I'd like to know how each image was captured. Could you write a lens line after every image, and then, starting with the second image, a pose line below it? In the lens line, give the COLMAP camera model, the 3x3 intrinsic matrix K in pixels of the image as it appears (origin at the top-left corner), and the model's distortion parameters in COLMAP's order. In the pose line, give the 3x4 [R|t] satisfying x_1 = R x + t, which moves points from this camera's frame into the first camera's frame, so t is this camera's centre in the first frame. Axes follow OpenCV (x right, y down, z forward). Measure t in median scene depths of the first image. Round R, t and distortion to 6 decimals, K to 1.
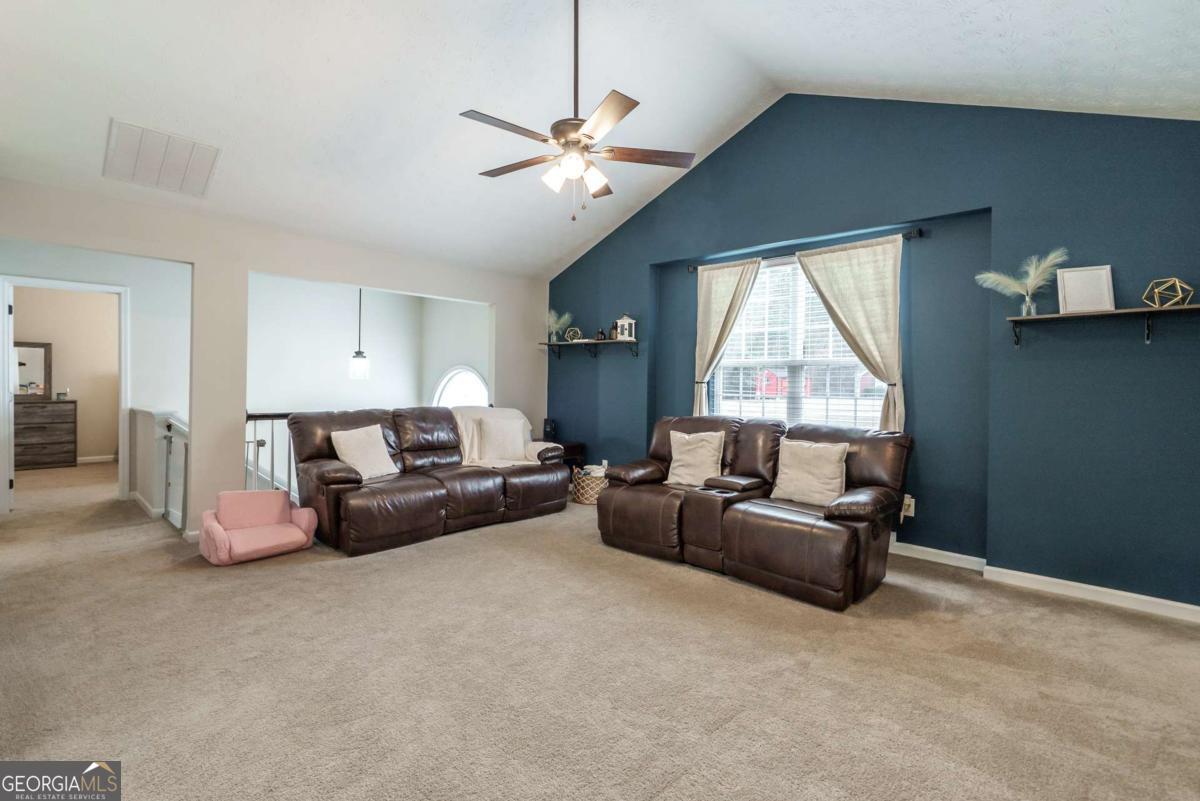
lens RADIAL K [[555.2, 0, 604.6], [0, 555.2, 390.0], [0, 0, 1]] dist [-0.003337, 0.000523]
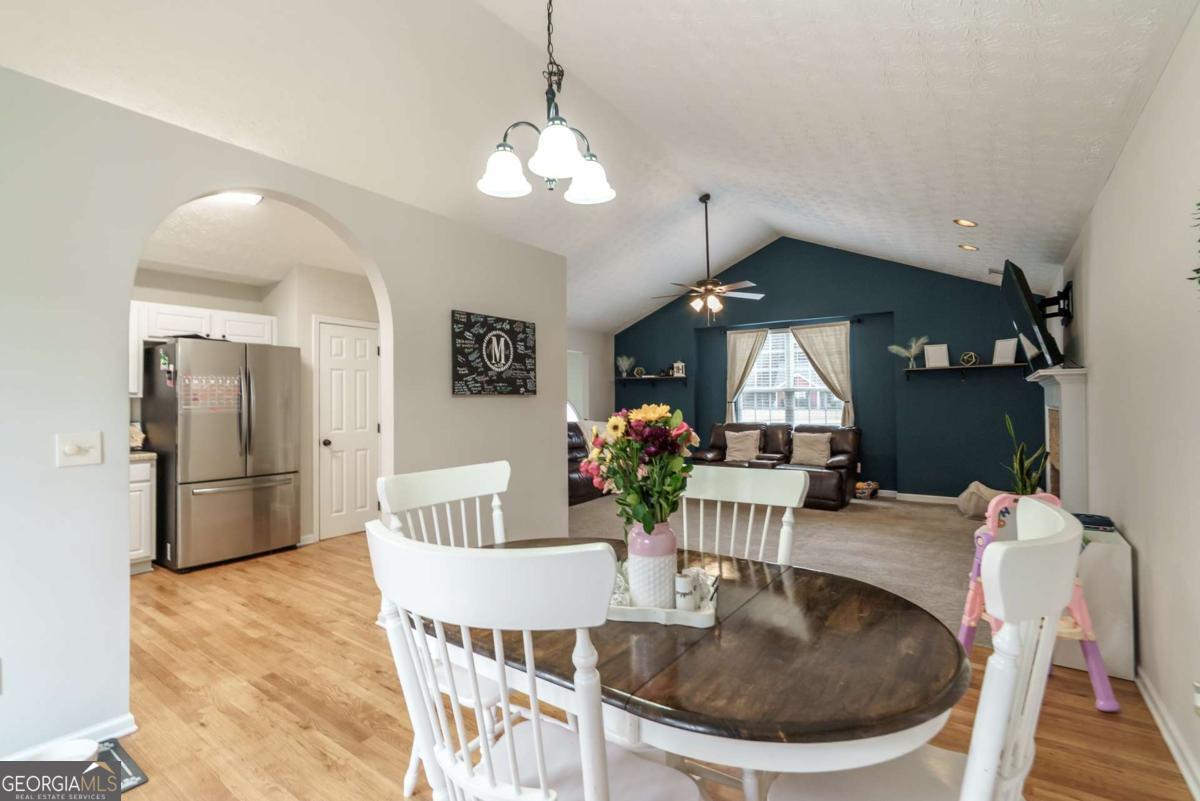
lens RADIAL K [[555.2, 0, 603.8], [0, 555.2, 392.0], [0, 0, 1]] dist [-0.003337, 0.000523]
pose [[0.990198, -0.020138, 0.138209, -0.517305], [0.023727, 0.999421, -0.024375, -0.015988], [-0.137638, 0.027415, 0.990103, -0.691268]]
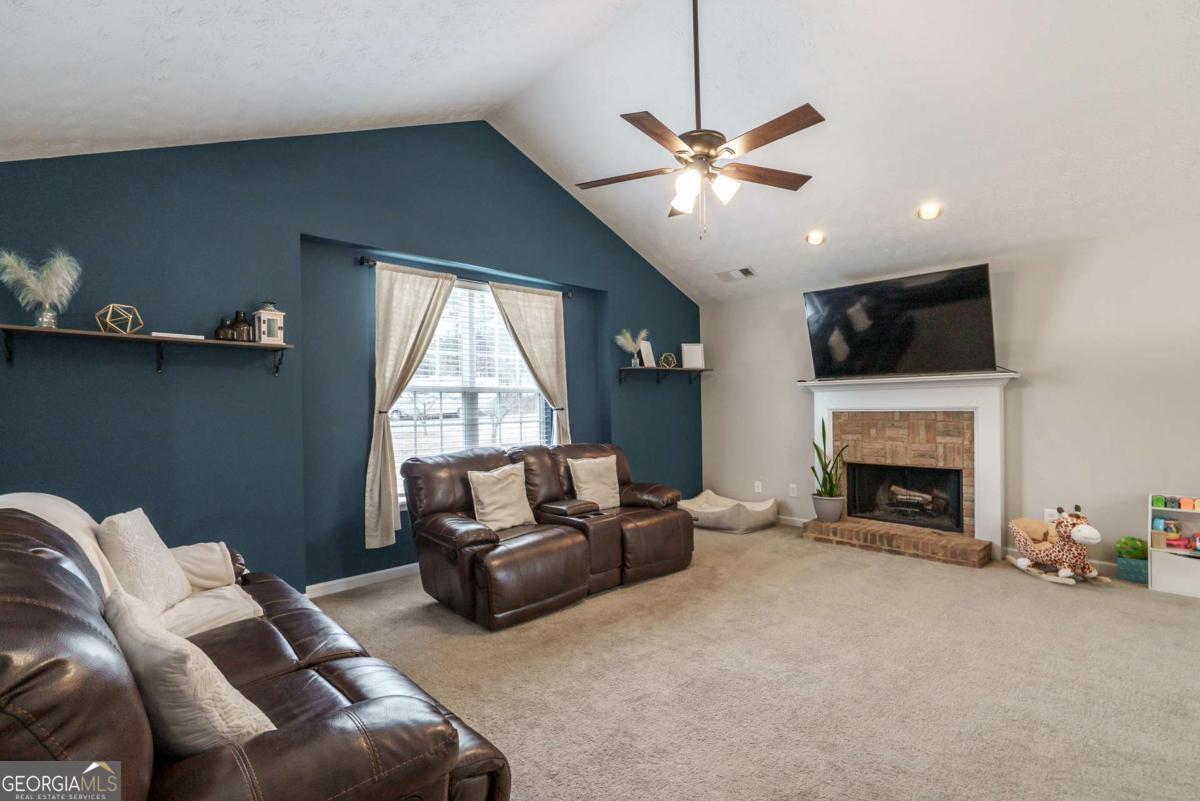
lens RADIAL K [[555.2, 0, 605.9], [0, 555.2, 406.7], [0, 0, 1]] dist [-0.003337, 0.000523]
pose [[0.060982, -0.017236, 0.997990, -0.718564], [0.024805, 0.999568, 0.015747, -0.030843], [-0.997831, 0.023795, 0.061384, 0.788559]]
